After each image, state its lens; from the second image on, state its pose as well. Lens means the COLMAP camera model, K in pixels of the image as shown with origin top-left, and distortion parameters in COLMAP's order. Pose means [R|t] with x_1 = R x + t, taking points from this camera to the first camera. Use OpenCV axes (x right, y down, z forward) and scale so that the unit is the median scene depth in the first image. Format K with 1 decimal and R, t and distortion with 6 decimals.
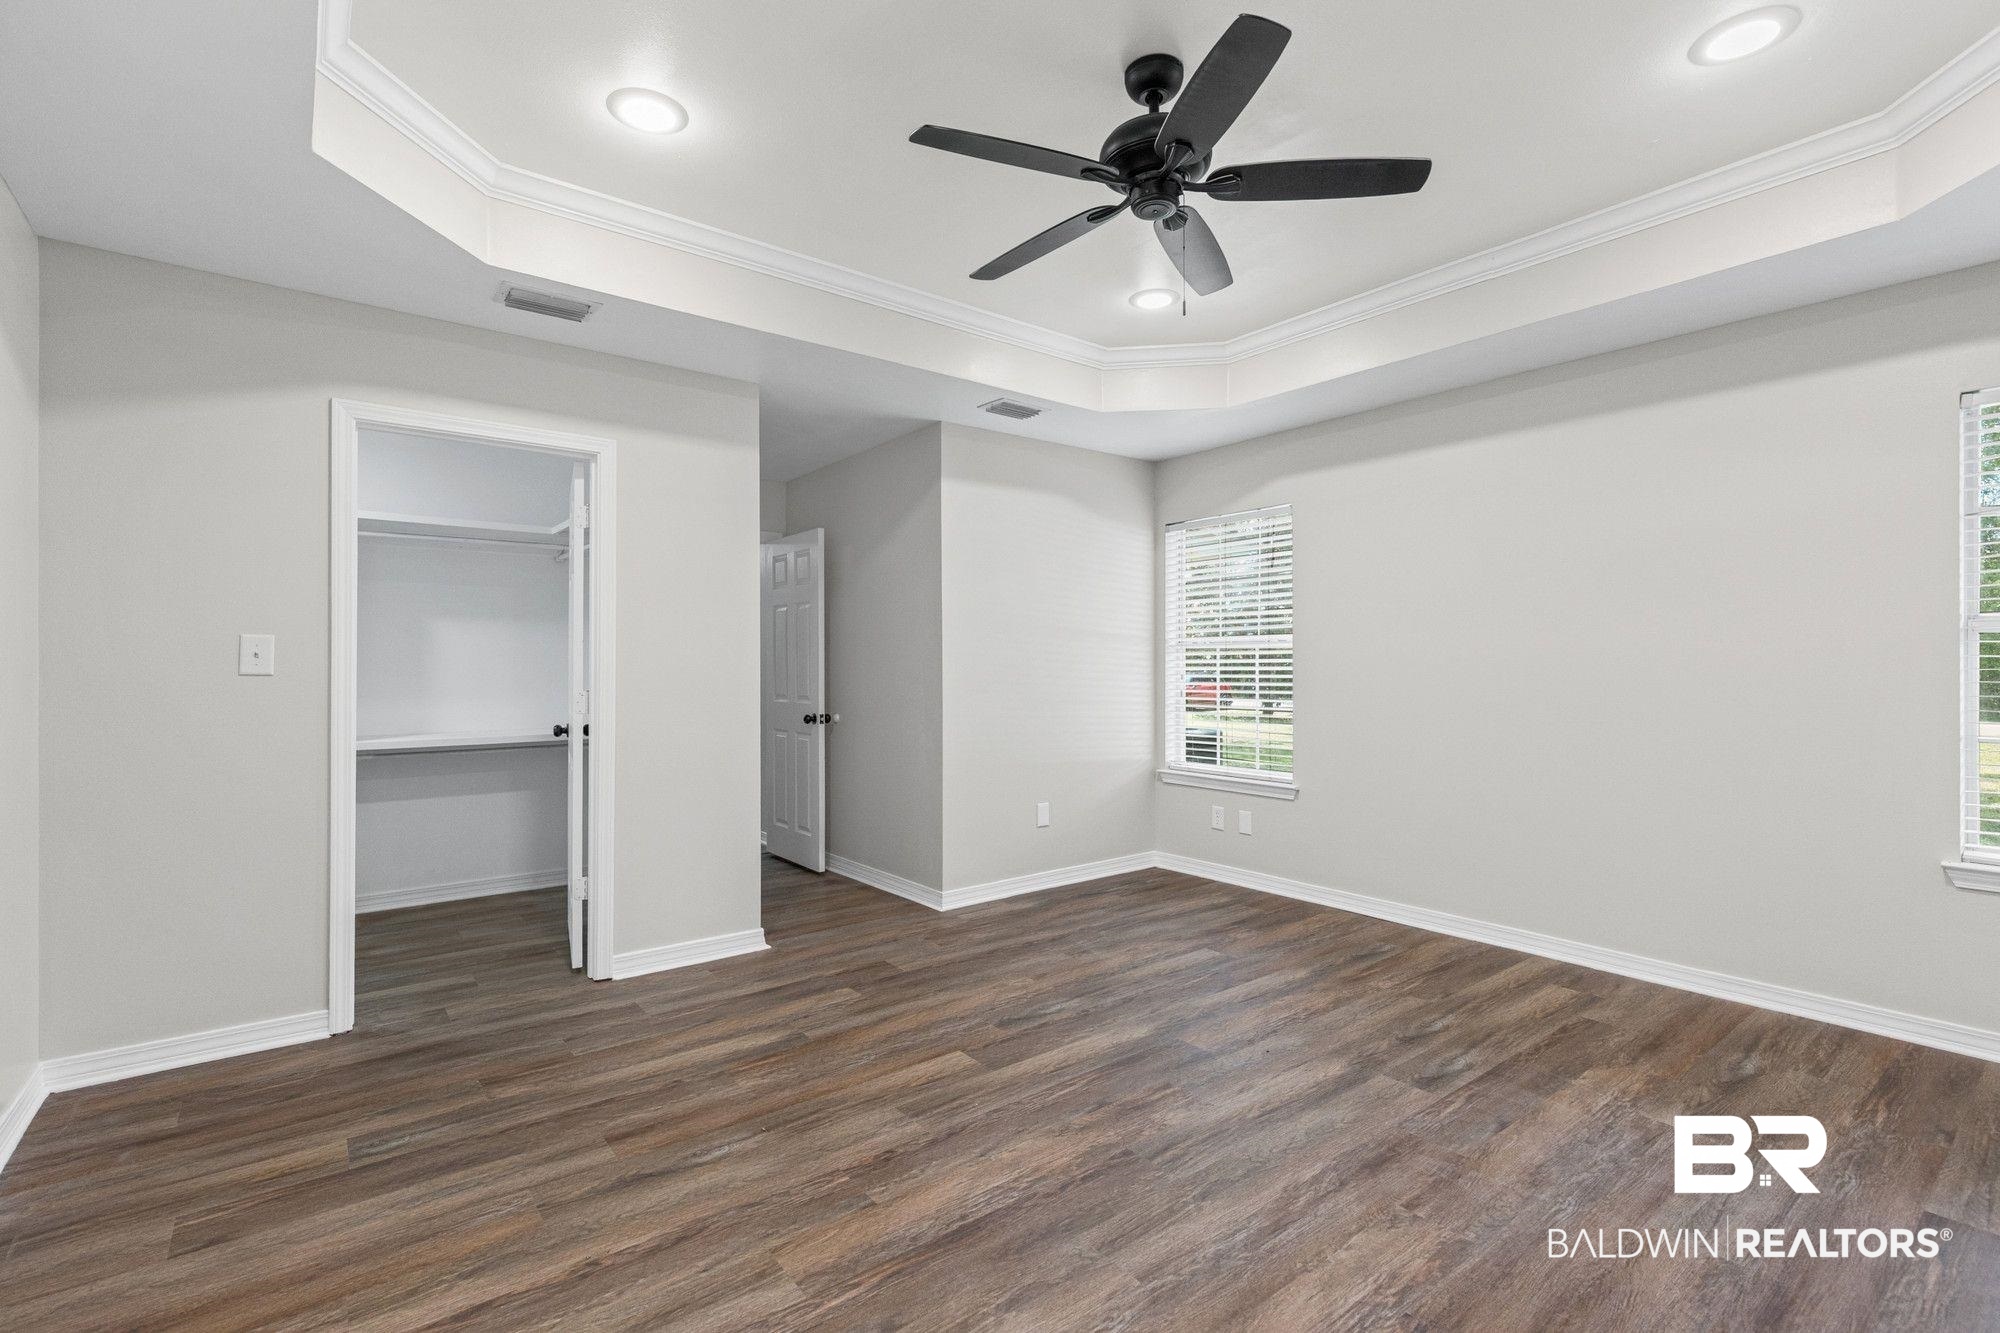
lens RADIAL K [[914.3, 0, 993.9], [0, 914.3, 668.5], [0, 0, 1]] dist [0.001660, -0.003658]
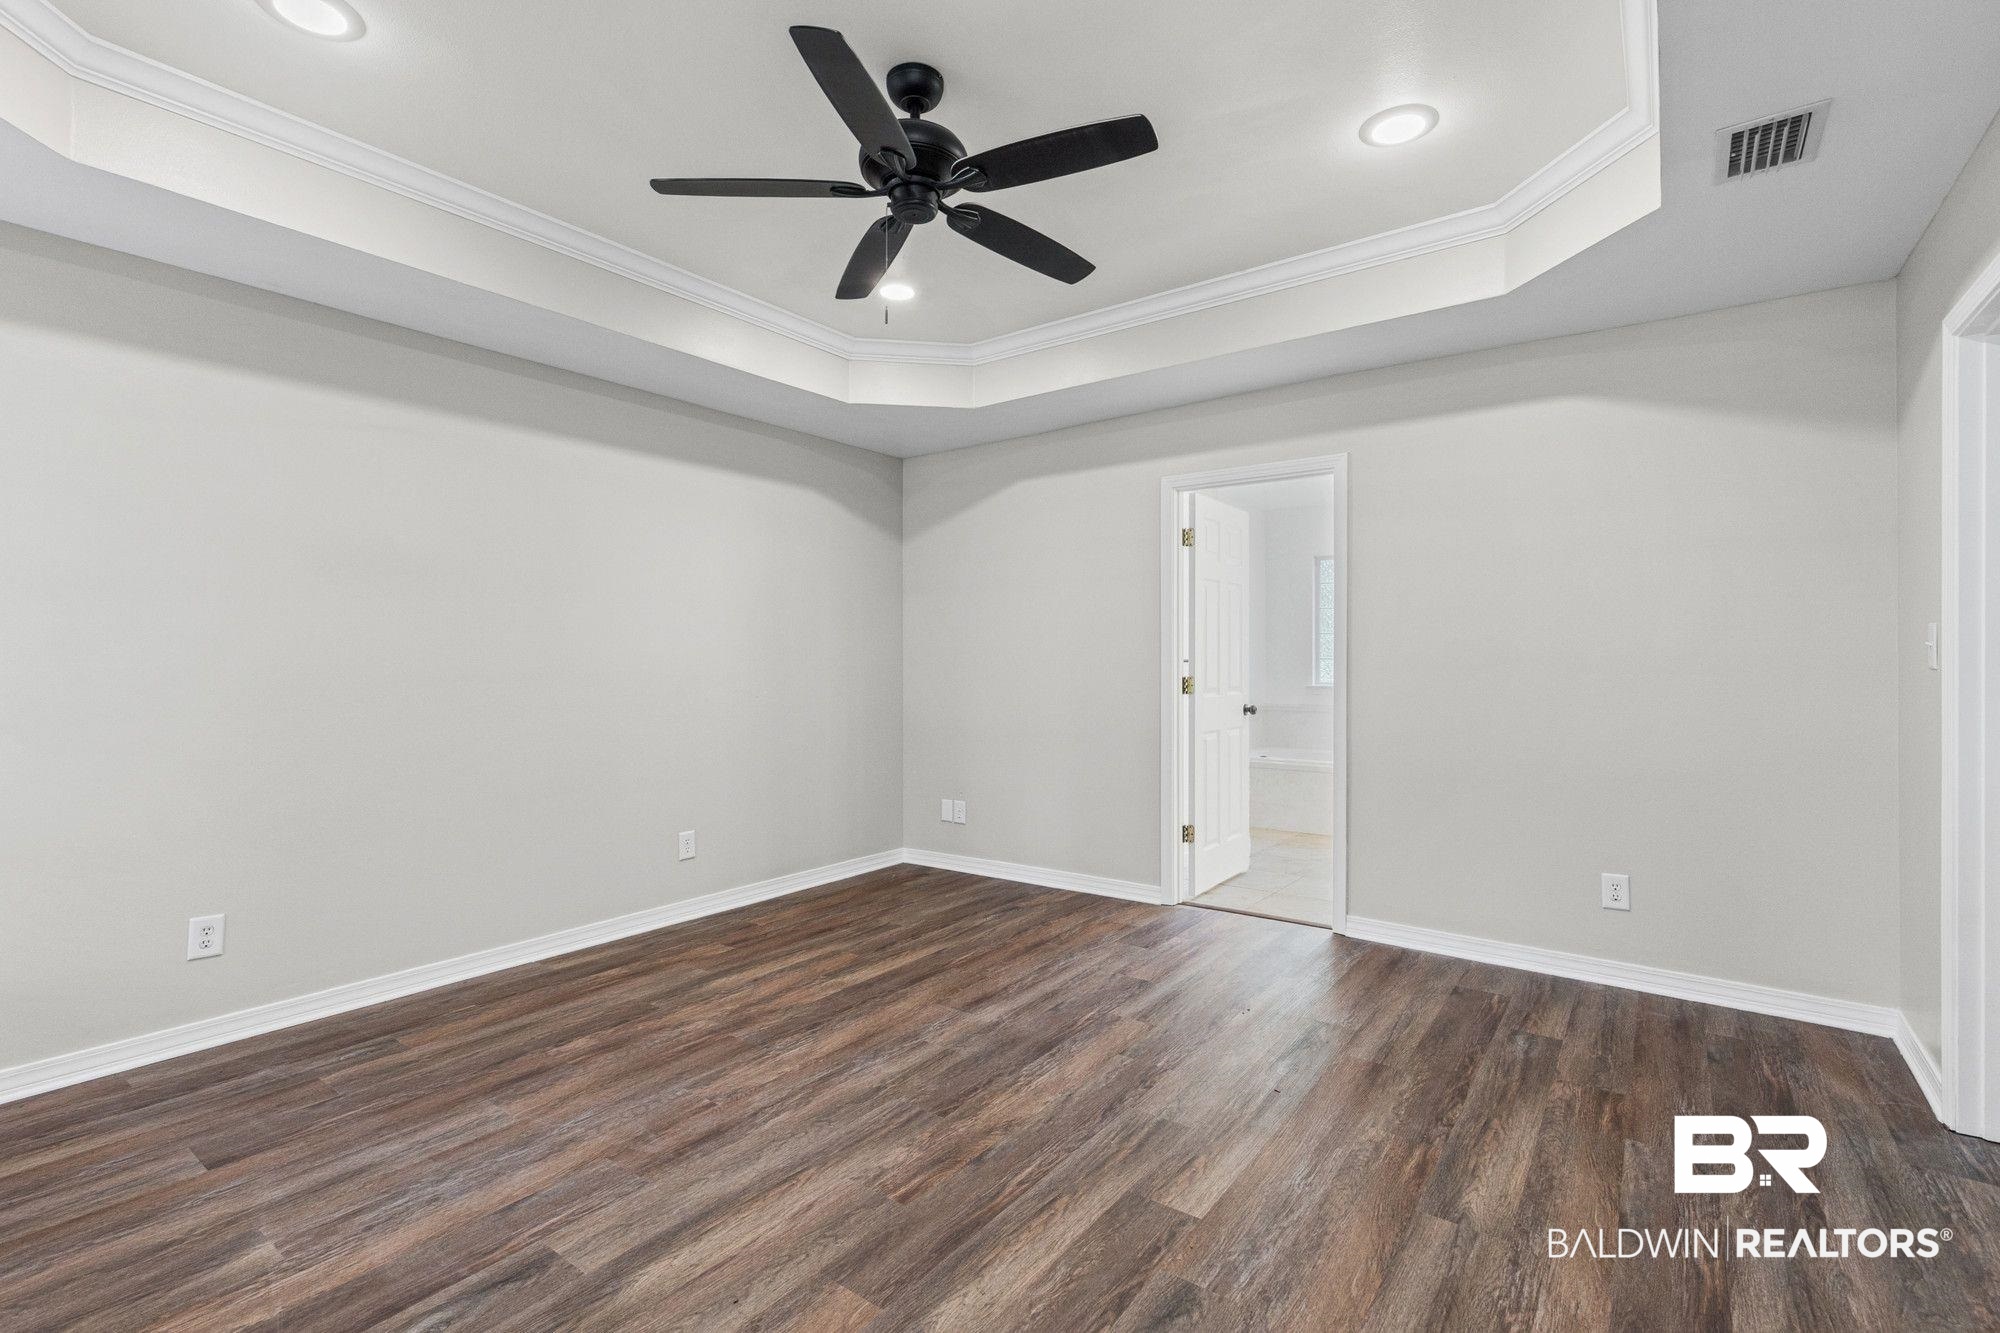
lens RADIAL K [[914.3, 0, 994.5], [0, 914.3, 657.5], [0, 0, 1]] dist [0.001660, -0.003658]
pose [[-0.964281, 0.003591, -0.264856, 0.365583], [0.002768, 0.999990, 0.003478, -0.009492], [0.264866, 0.002620, -0.964282, 2.025129]]
